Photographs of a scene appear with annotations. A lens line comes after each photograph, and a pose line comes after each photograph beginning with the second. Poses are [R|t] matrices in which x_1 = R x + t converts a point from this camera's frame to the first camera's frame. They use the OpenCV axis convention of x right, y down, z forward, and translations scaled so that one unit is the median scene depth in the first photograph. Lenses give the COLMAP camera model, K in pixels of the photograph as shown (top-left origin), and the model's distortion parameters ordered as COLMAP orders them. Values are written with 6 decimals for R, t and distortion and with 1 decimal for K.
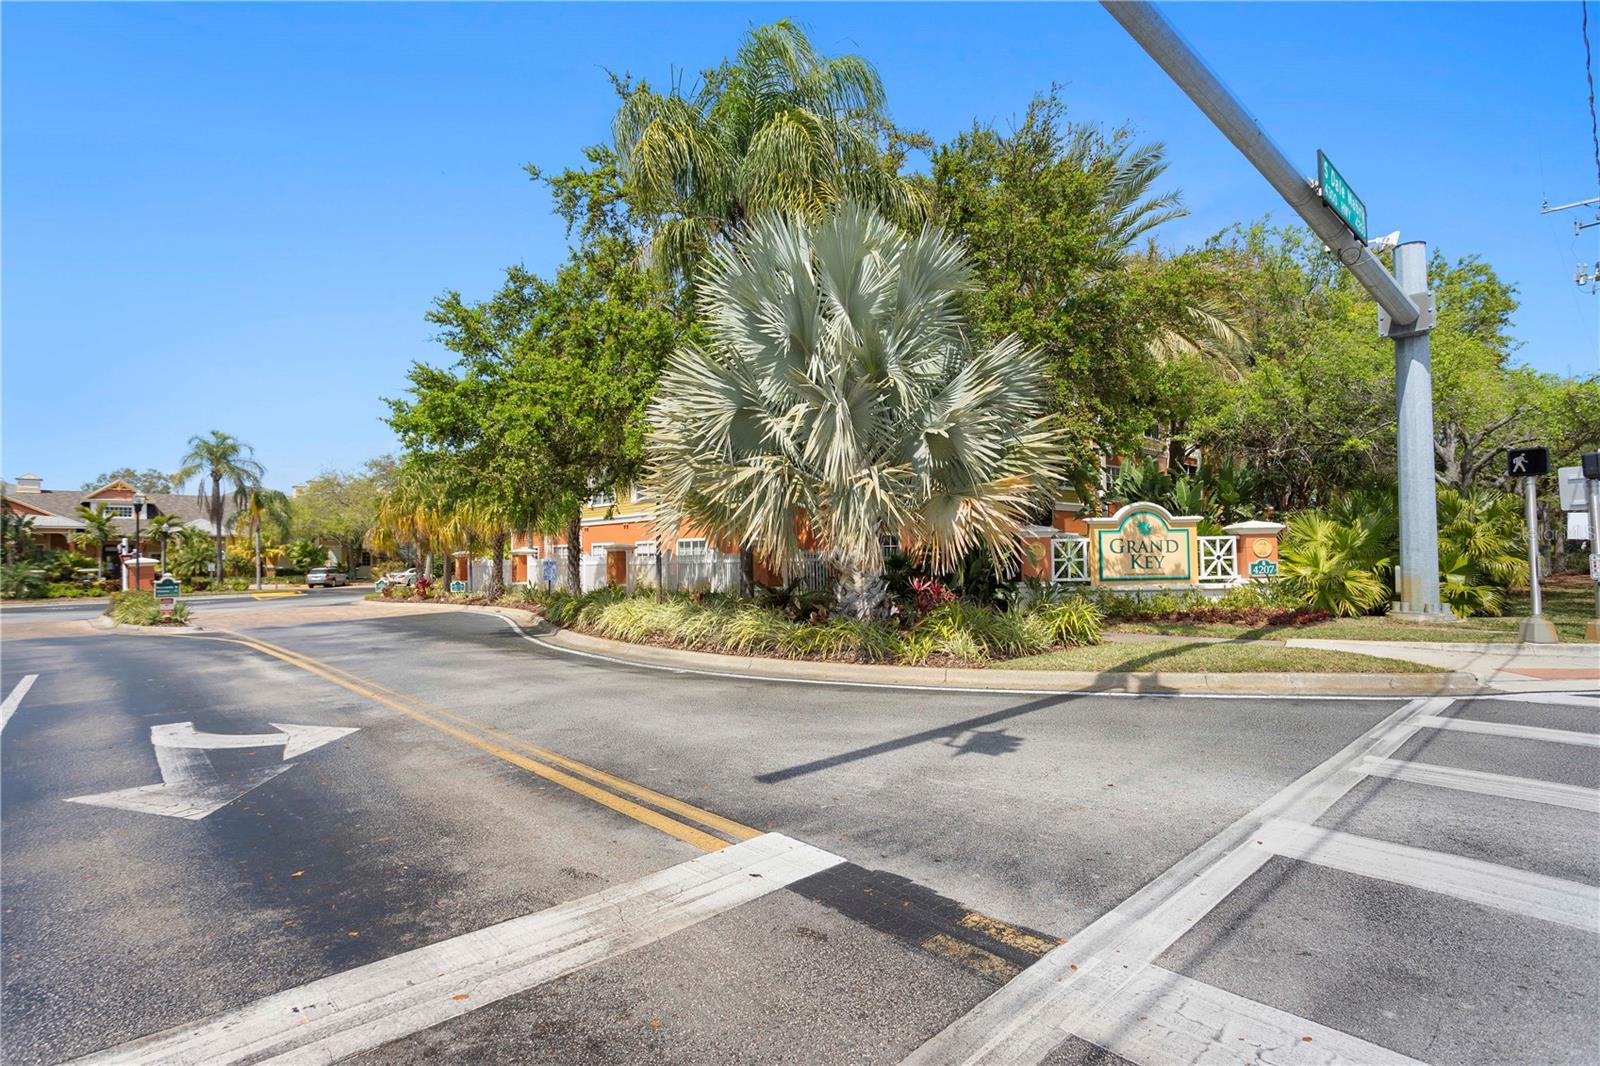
lens RADIAL K [[771.4, 0, 840.4], [0, 771.4, 561.6], [0, 0, 1]] dist [-0.006191, 0.000131]
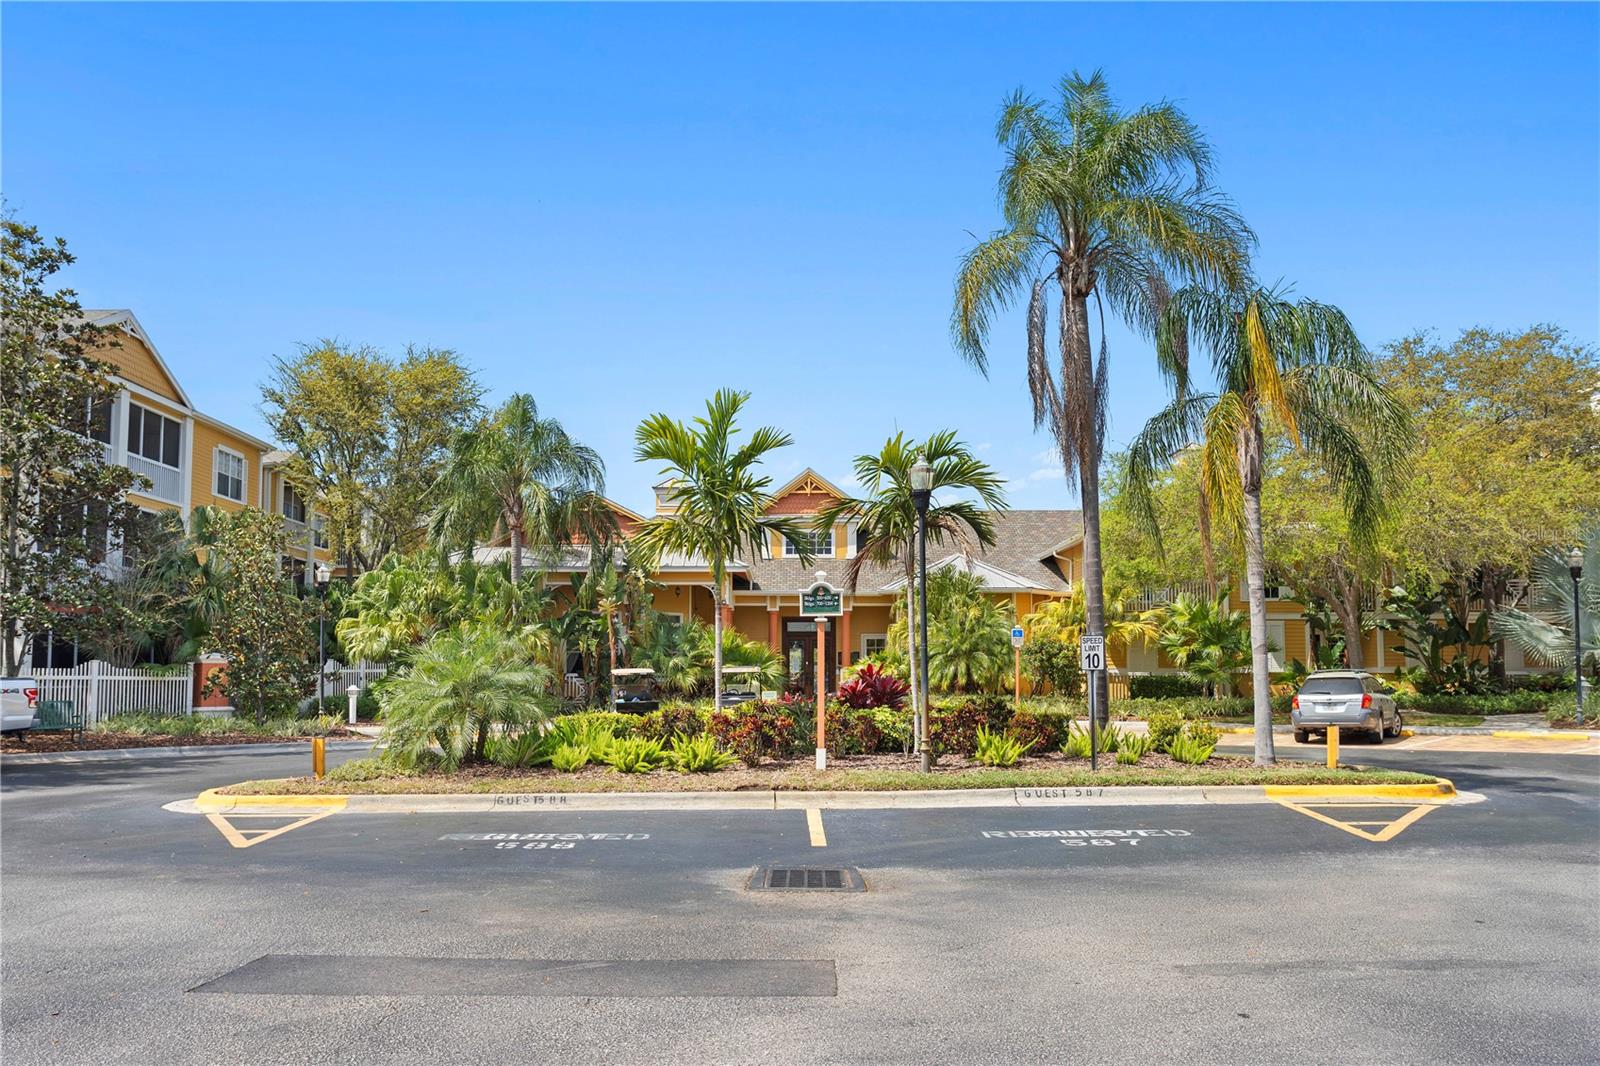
lens RADIAL K [[1261.8, 0, 800.0], [0, 1261.8, 533.0], [0, 0, 1]] dist [-0.000581, -0.000257]
pose [[0.710697, -0.067183, -0.700283, -0.542766], [-0.014592, 0.993808, -0.110151, 0.012061], [0.703347, 0.088502, 0.705316, 0.600151]]
